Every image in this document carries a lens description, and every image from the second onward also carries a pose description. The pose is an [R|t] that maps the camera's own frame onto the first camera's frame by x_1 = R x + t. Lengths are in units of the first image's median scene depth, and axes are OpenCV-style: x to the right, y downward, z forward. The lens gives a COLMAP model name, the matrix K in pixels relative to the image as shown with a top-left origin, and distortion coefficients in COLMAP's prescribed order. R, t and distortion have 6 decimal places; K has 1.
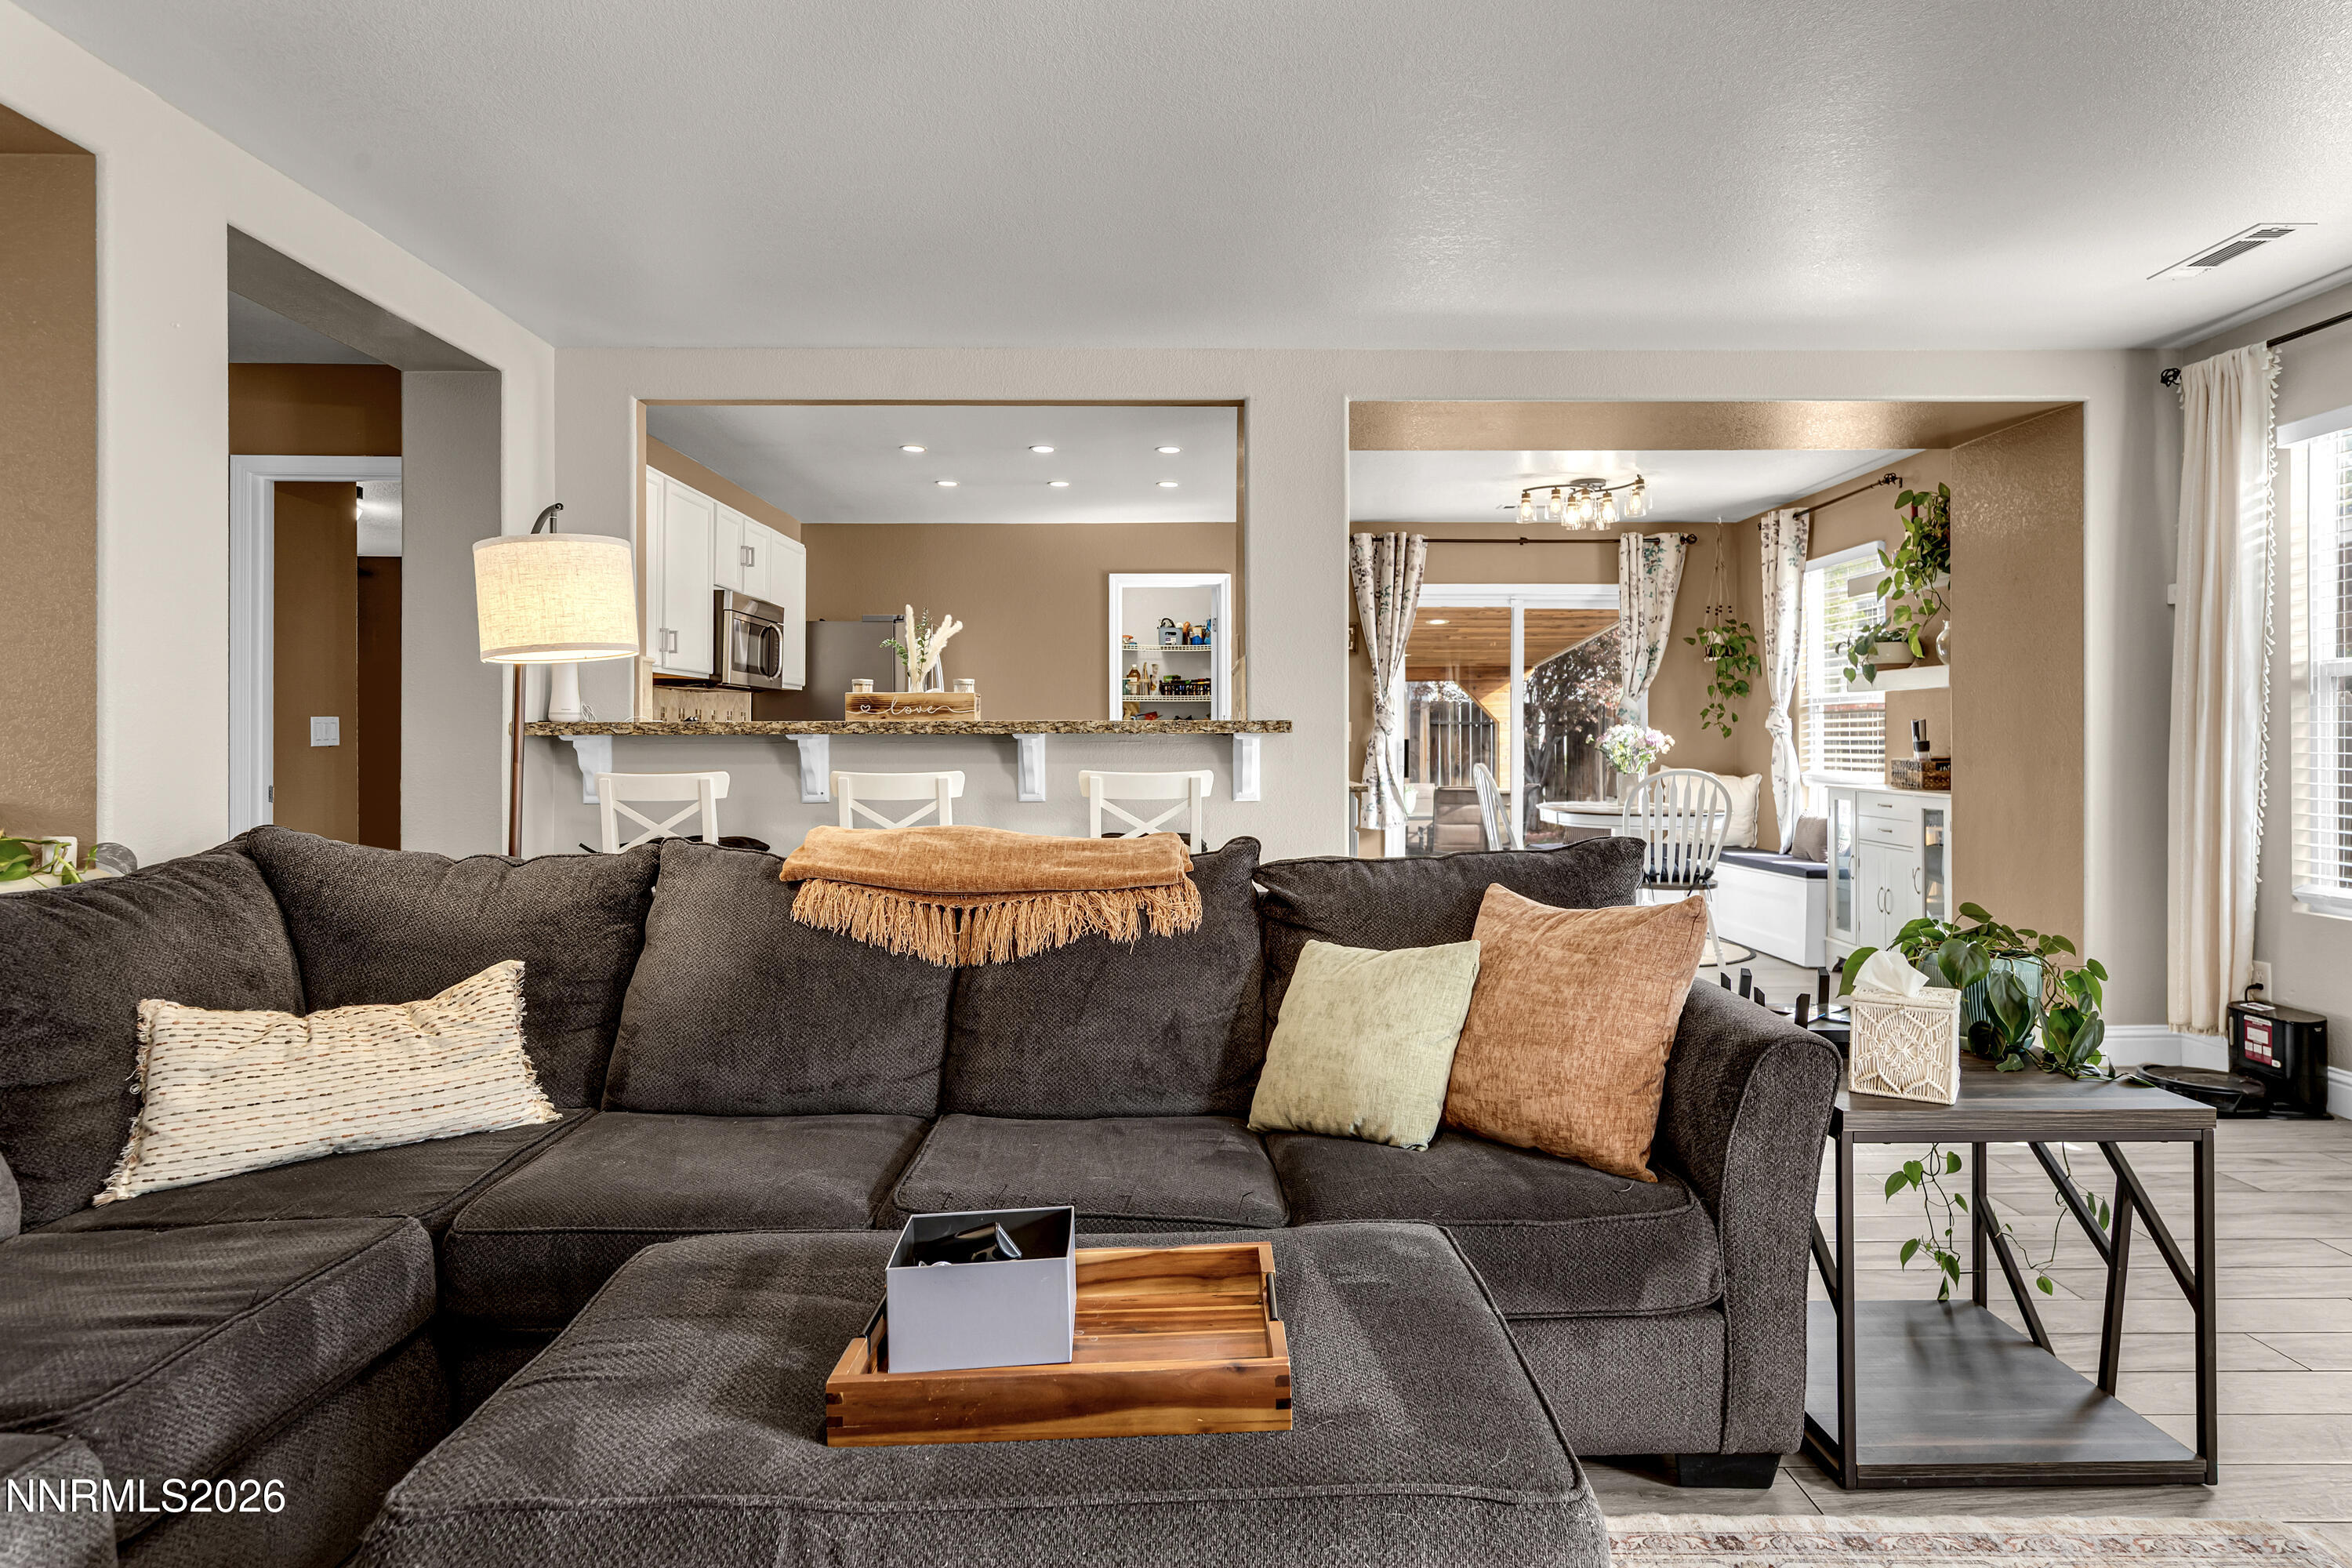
lens RADIAL K [[1334.7, 0, 1156.6], [0, 1334.7, 743.0], [0, 0, 1]] dist [0.004790, -0.000491]
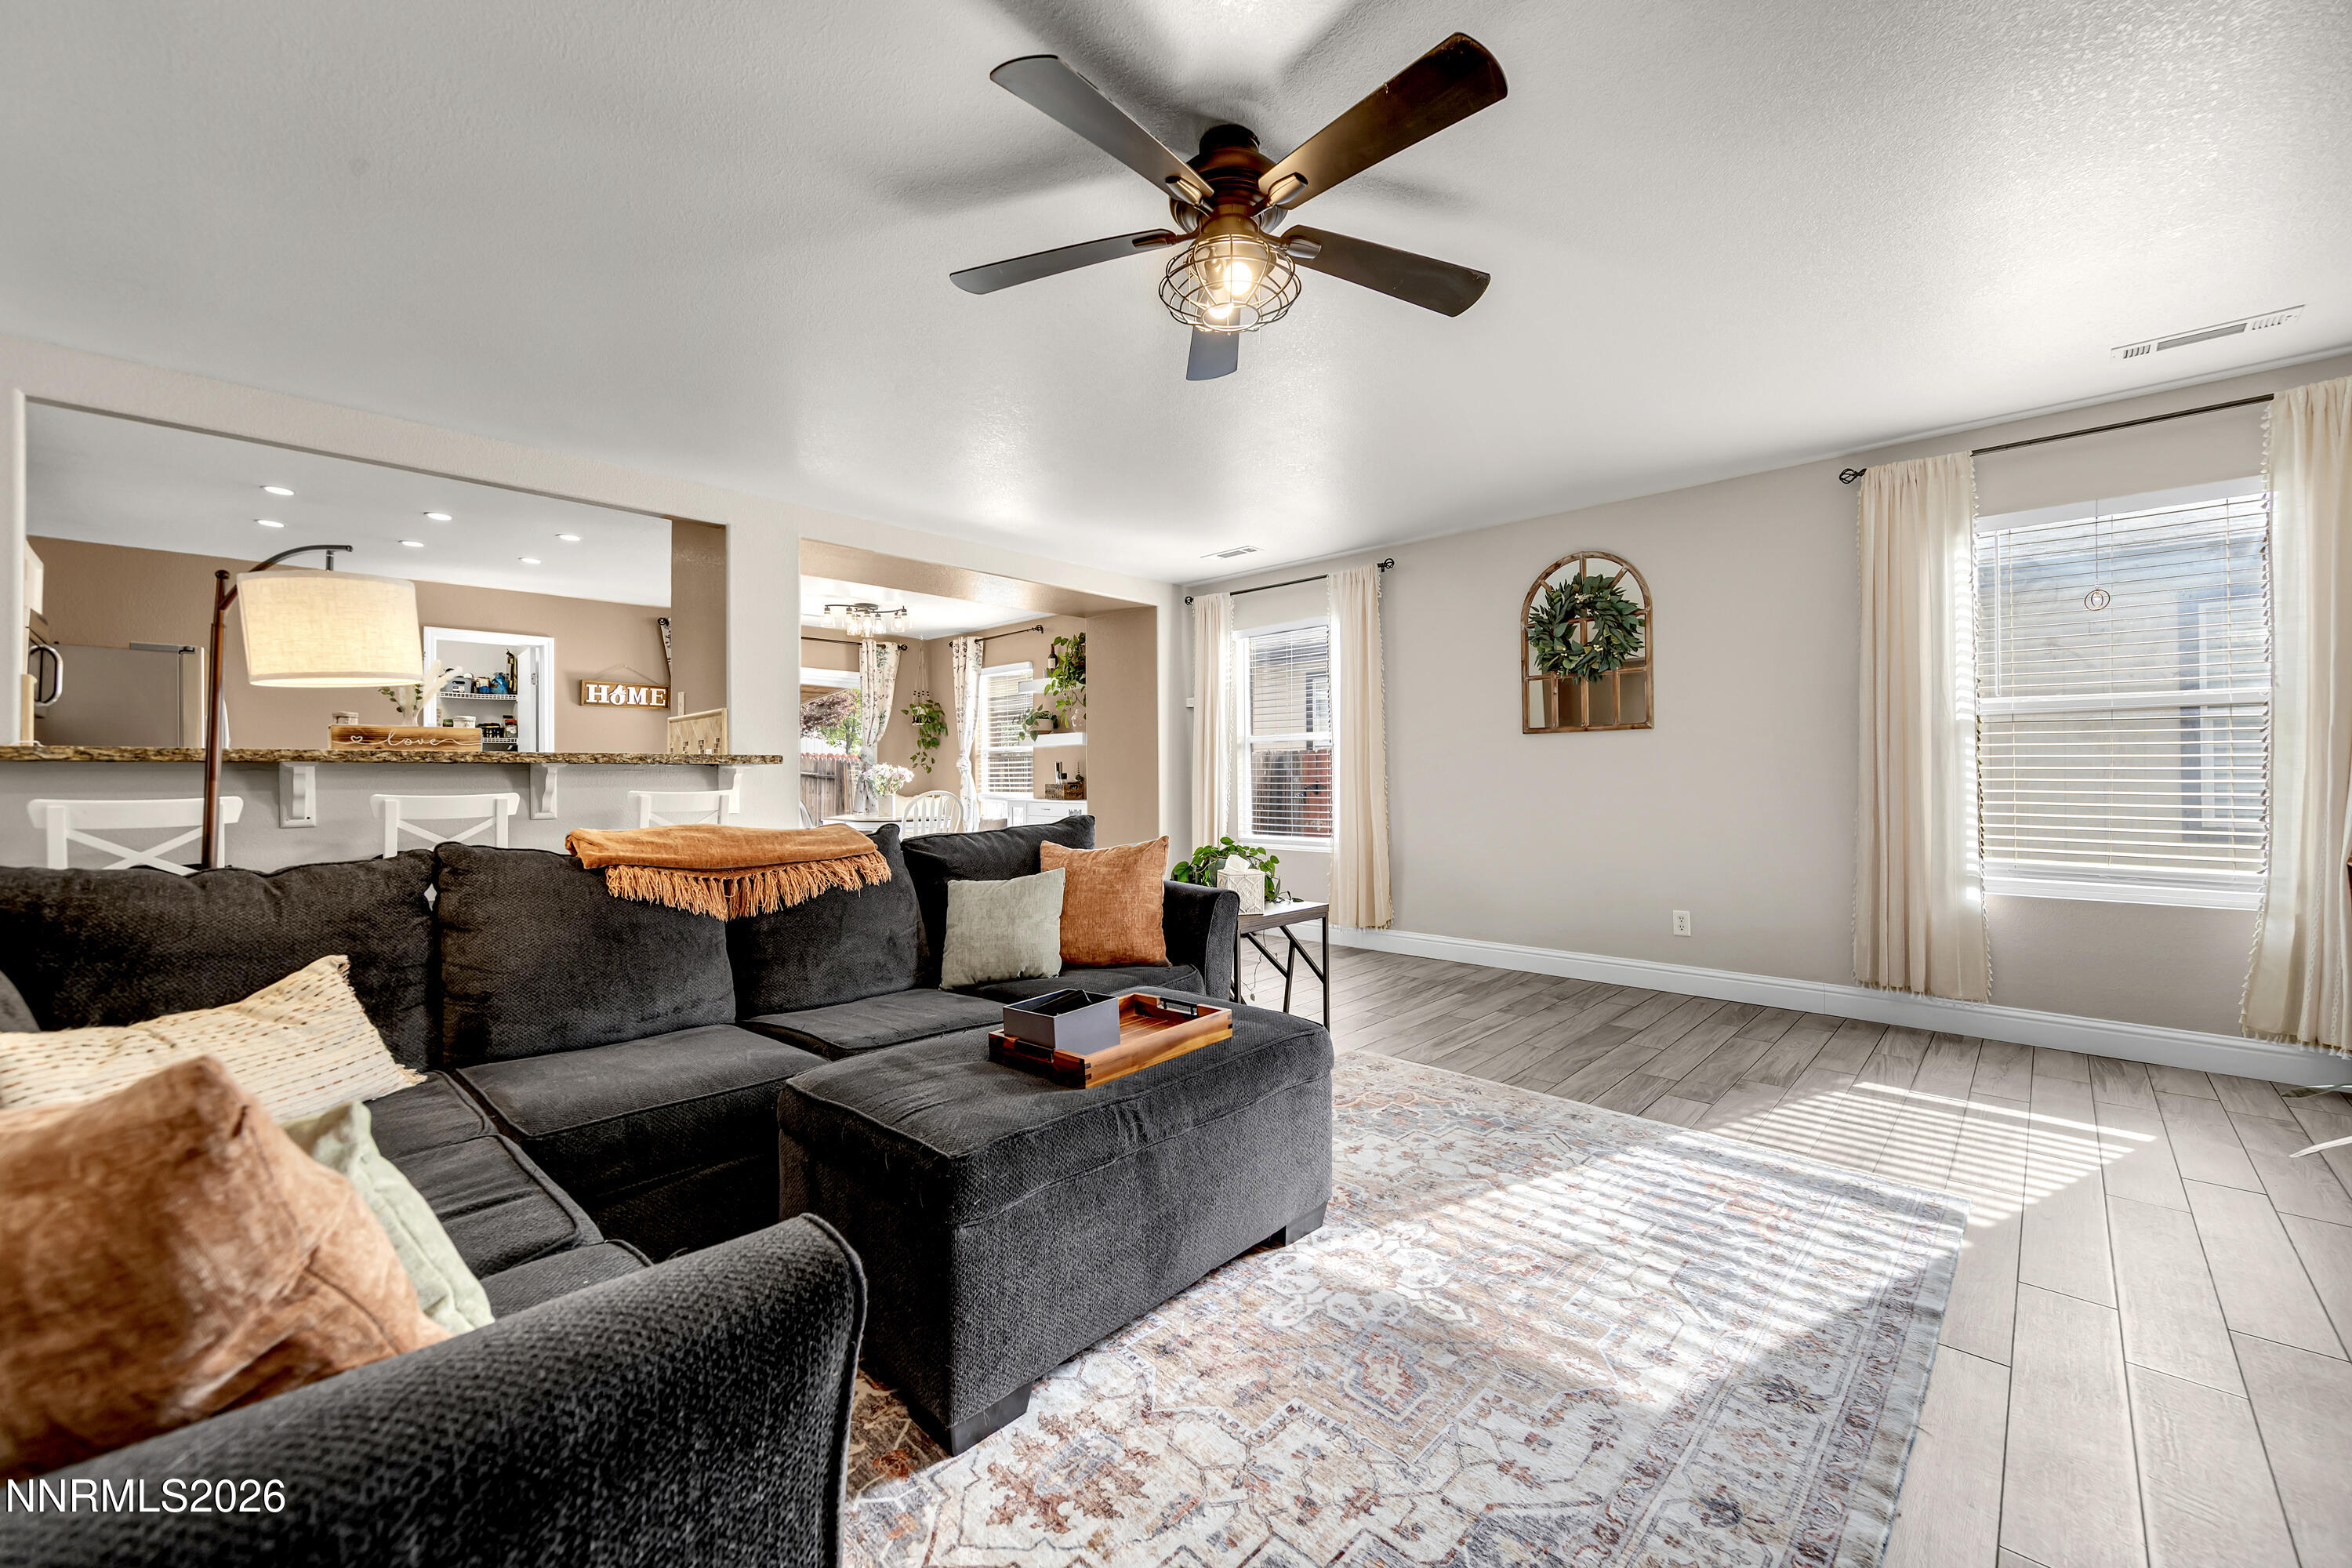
lens RADIAL K [[951.8, 0, 1204.4], [0, 951.8, 772.6], [0, 0, 1]] dist [0.009845, -0.001040]
pose [[0.679280, 0.001441, 0.733878, -0.252702], [0.007415, 0.999934, -0.008828, 0.010353], [-0.733842, 0.011438, 0.679224, -0.030189]]
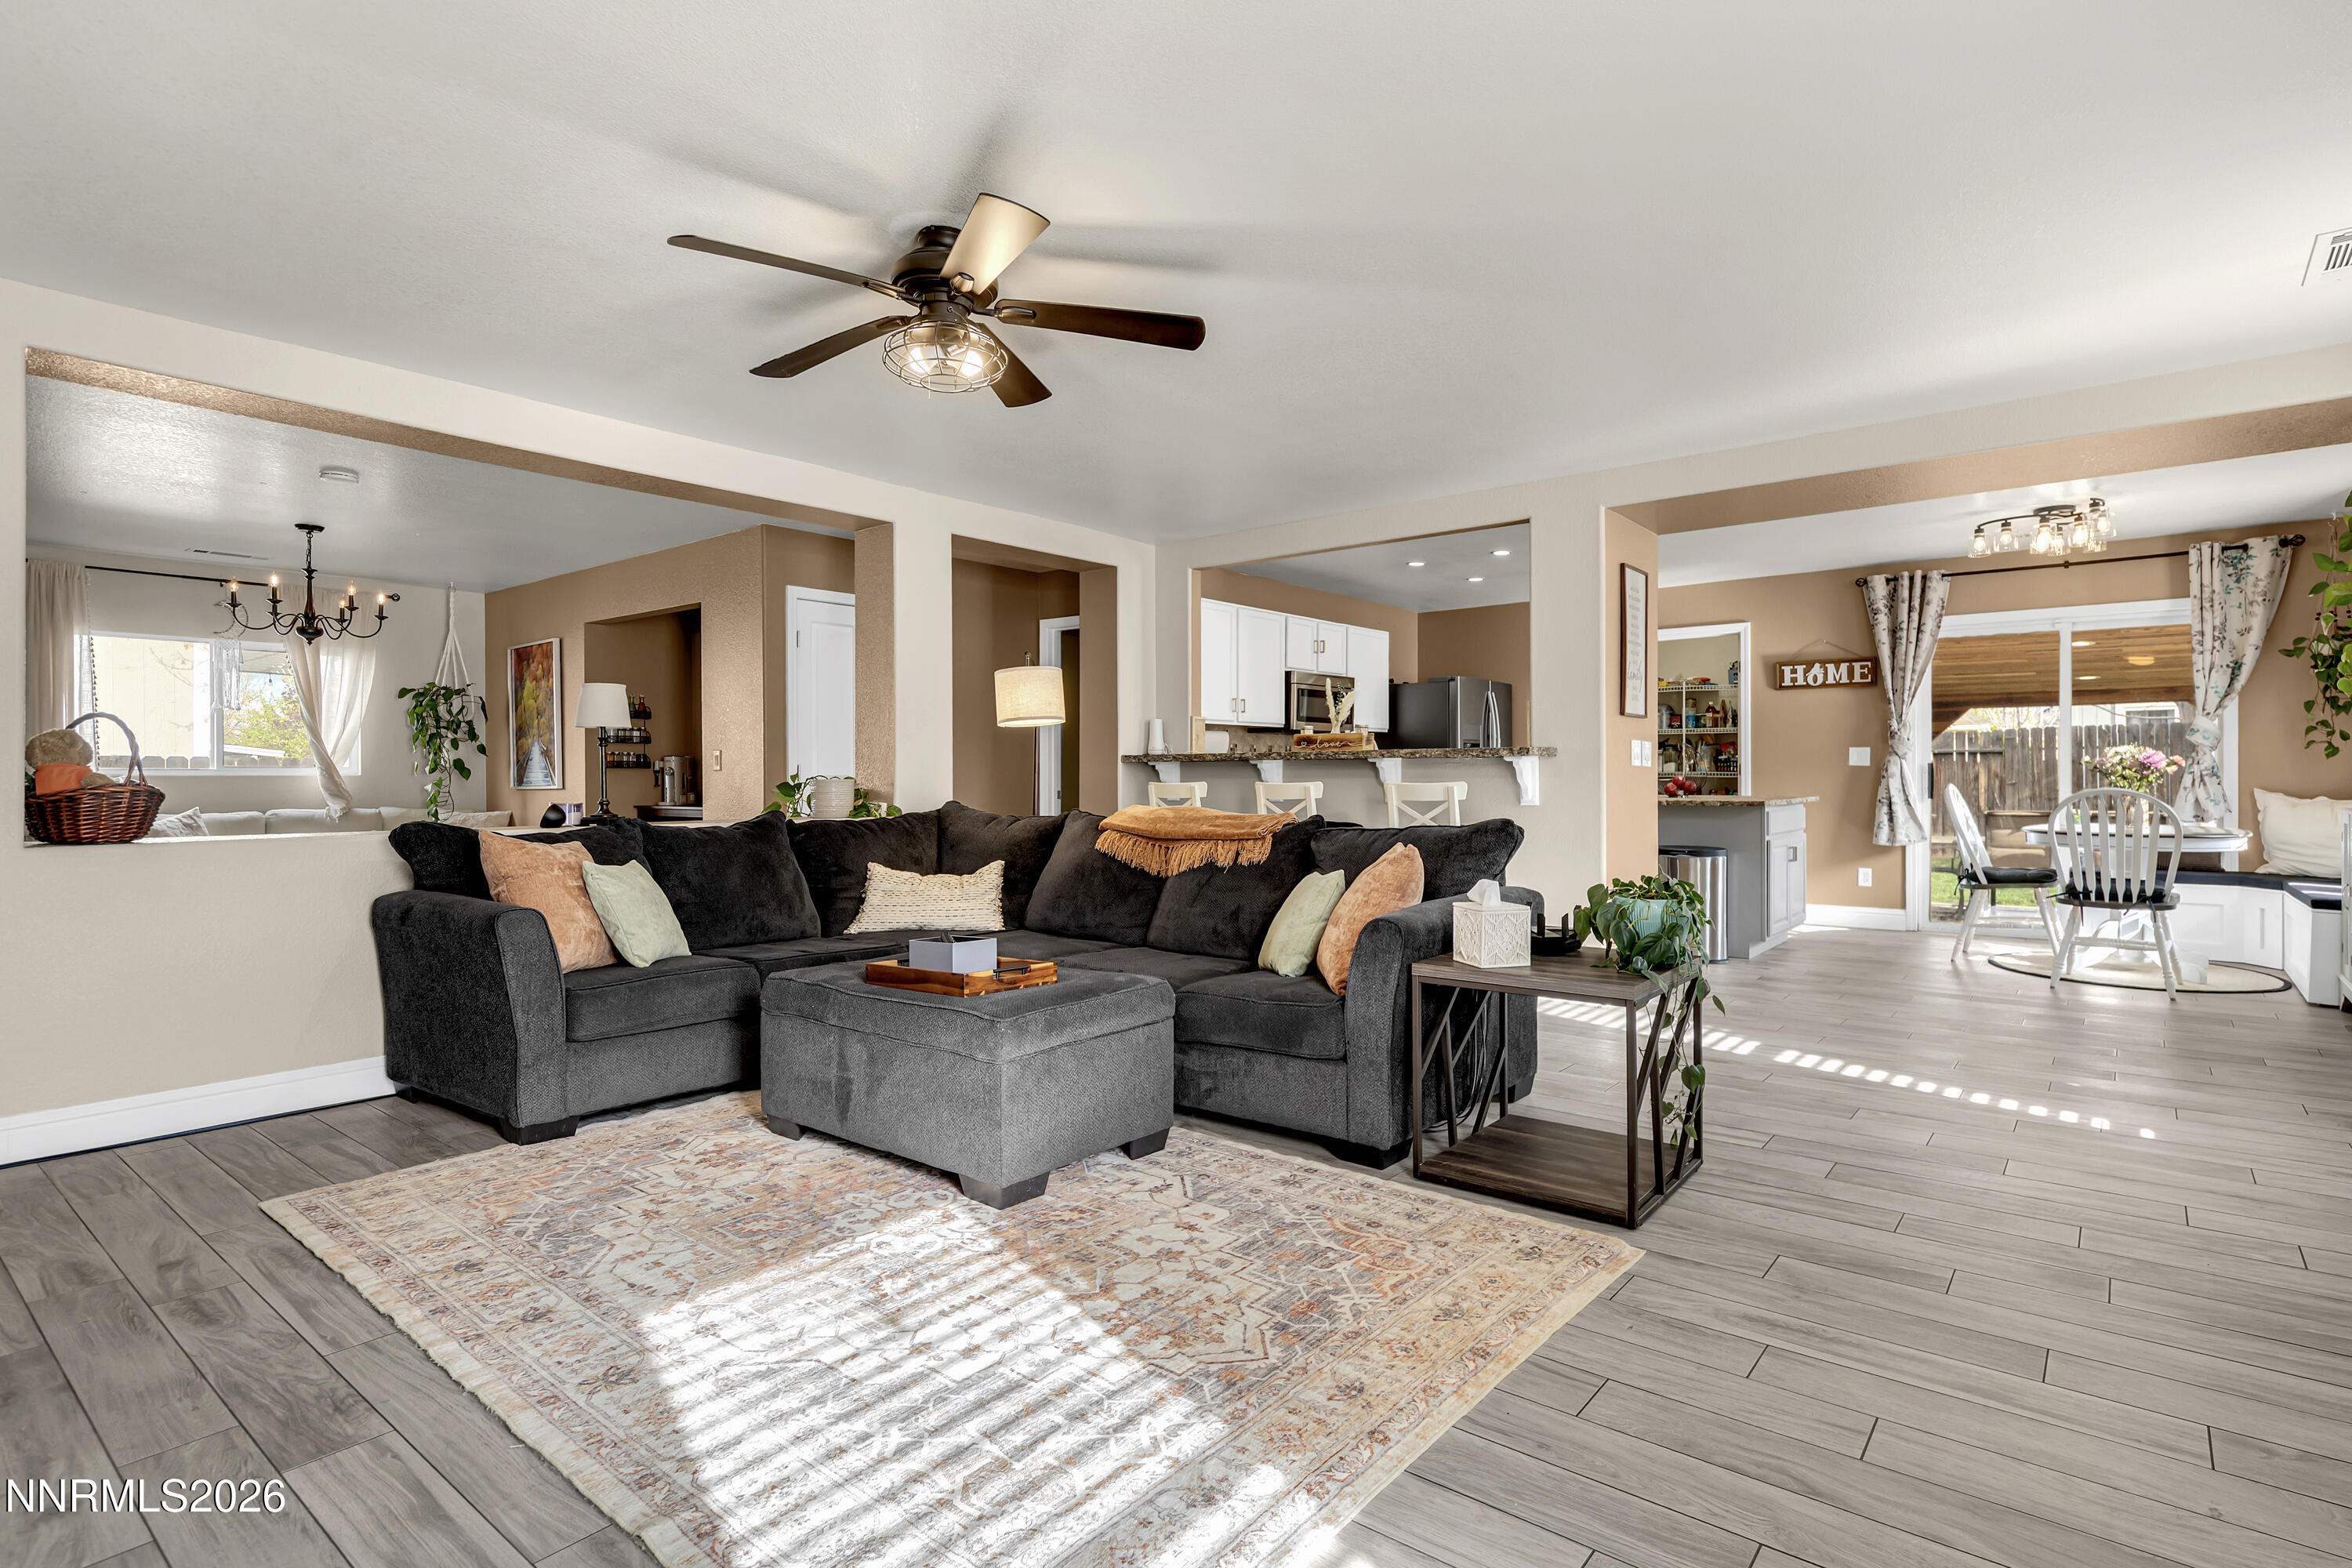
lens RADIAL K [[1116.0, 0, 1167.0], [0, 1116.0, 786.0], [0, 0, 1]] dist [0.003370, -0.002418]
pose [[0.770908, 0.004460, -0.636931, 0.401842], [0.001731, 0.999957, 0.009097, 0.009245], [0.636944, -0.008115, 0.770867, -0.113430]]
